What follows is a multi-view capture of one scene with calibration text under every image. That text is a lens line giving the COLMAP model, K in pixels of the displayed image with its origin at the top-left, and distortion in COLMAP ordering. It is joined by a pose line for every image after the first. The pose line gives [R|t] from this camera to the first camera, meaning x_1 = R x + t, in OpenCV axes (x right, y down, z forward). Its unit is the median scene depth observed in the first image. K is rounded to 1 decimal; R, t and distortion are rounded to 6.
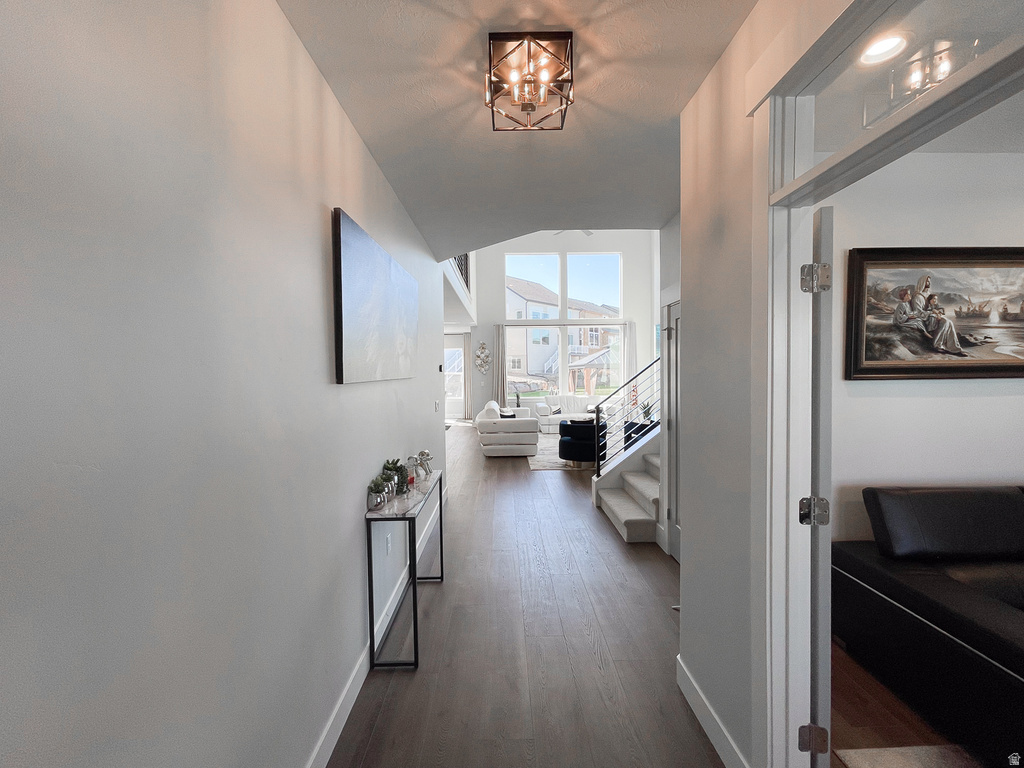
lens RADIAL K [[412.7, 0, 512.0], [0, 412.7, 384.0], [0, 0, 1]] dist [-0.003386, -0.000797]
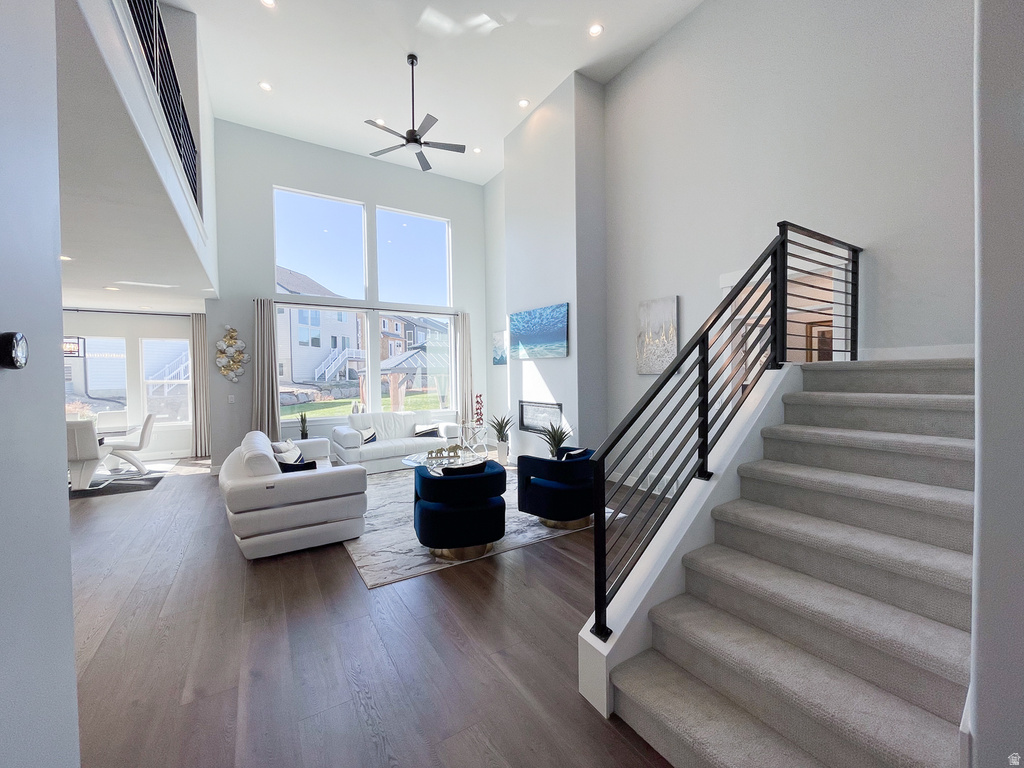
lens RADIAL K [[412.7, 0, 512.0], [0, 412.7, 384.0], [0, 0, 1]] dist [-0.003386, -0.000797]
pose [[0.858376, -0.012625, 0.512865, -0.029190], [0.021545, 0.999702, -0.011449, -0.006539], [-0.512568, 0.020877, 0.858393, 0.297254]]
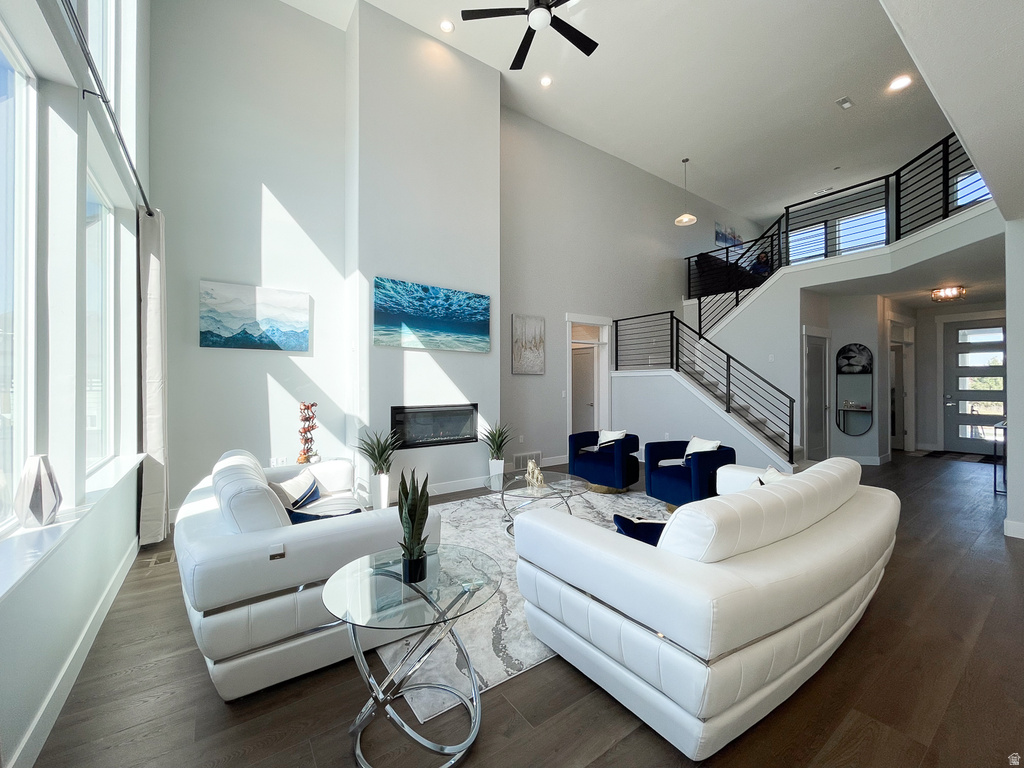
lens RADIAL K [[412.7, 0, 512.0], [0, 412.7, 384.0], [0, 0, 1]] dist [-0.003386, -0.000797]
pose [[-0.561180, 0.014736, 0.827563, -0.119212], [0.036390, 0.999314, 0.006882, -0.010673], [-0.826893, 0.033977, -0.561331, 0.933885]]
